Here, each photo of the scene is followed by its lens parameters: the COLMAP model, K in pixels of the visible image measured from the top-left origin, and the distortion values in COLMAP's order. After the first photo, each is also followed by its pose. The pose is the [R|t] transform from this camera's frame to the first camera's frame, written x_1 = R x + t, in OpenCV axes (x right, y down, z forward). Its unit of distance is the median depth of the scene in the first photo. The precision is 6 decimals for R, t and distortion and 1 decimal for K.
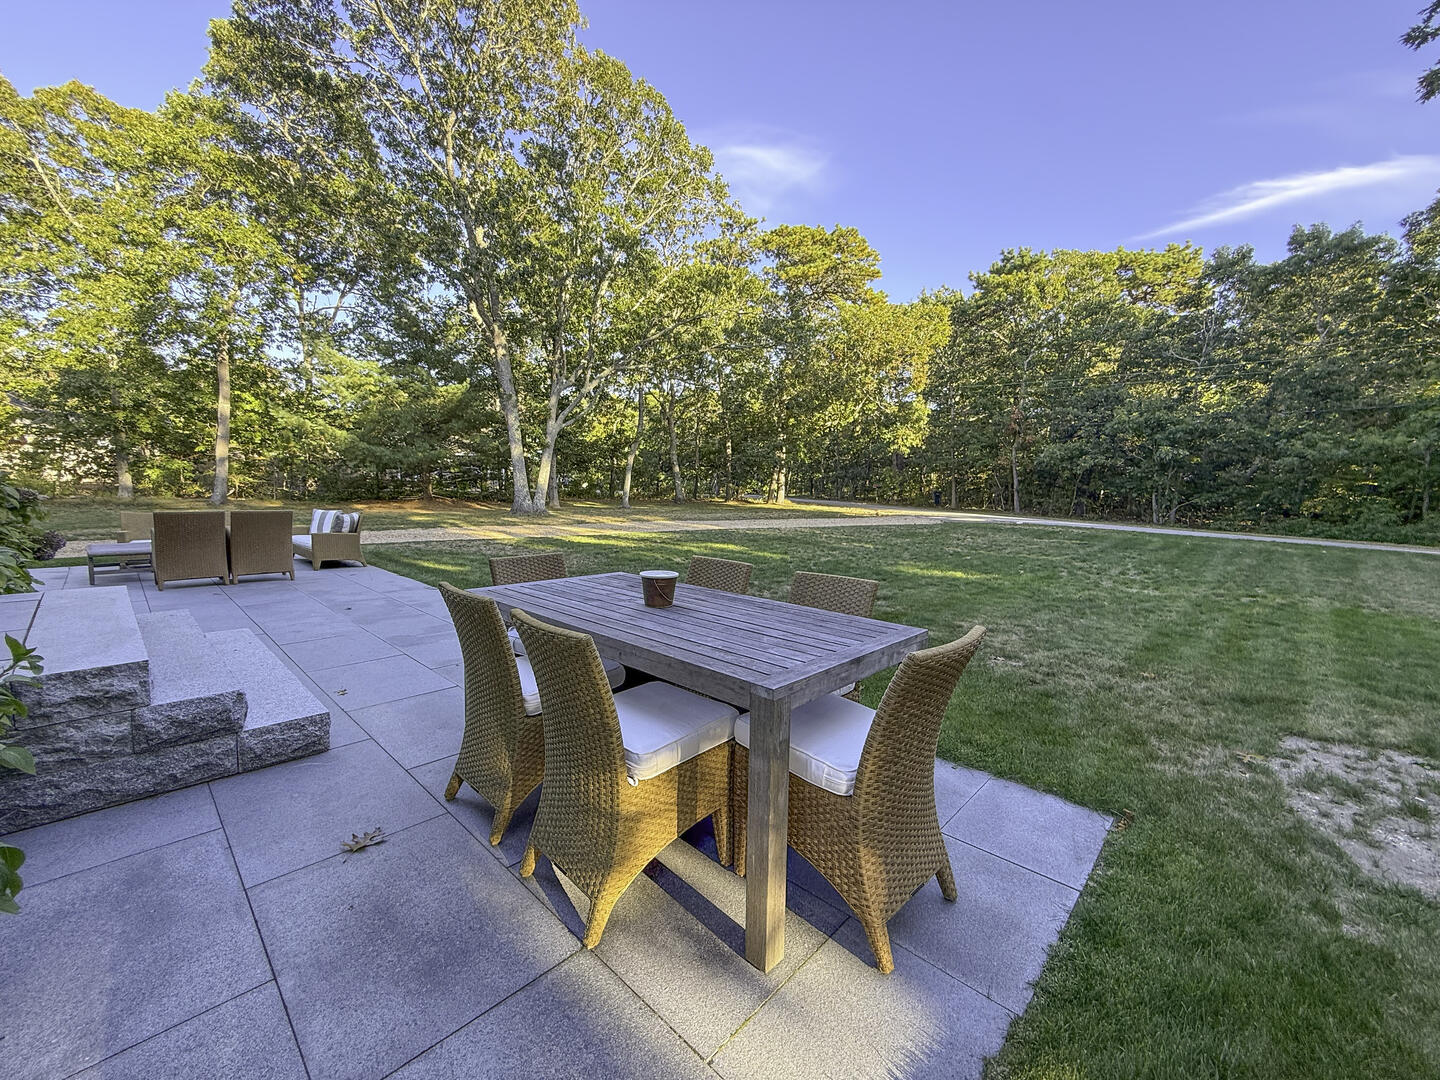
lens RADIAL K [[596.8, 0, 720.0], [0, 596.8, 540.0], [0, 0, 1]] dist [0.001008, -0.000034]
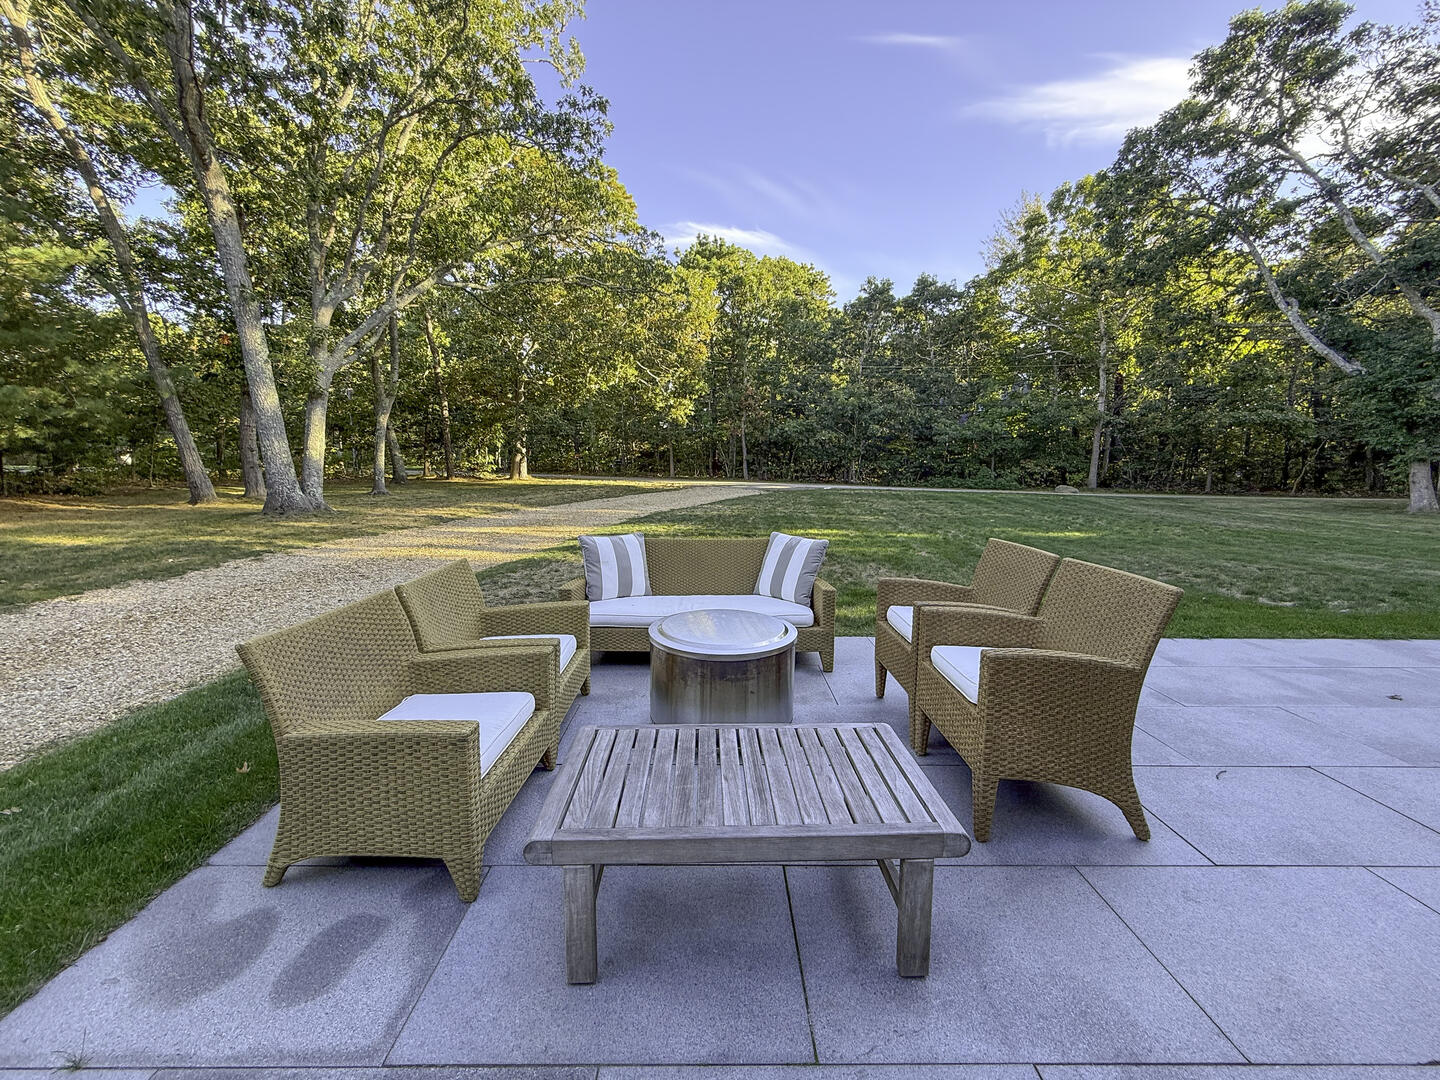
lens RADIAL K [[596.8, 0, 720.0], [0, 596.8, 540.0], [0, 0, 1]] dist [0.001008, -0.000034]
pose [[0.709344, -0.105496, 0.696923, -0.435202], [0.073593, 0.994417, 0.075624, -0.025964], [-0.701010, -0.002355, 0.713147, 0.279398]]
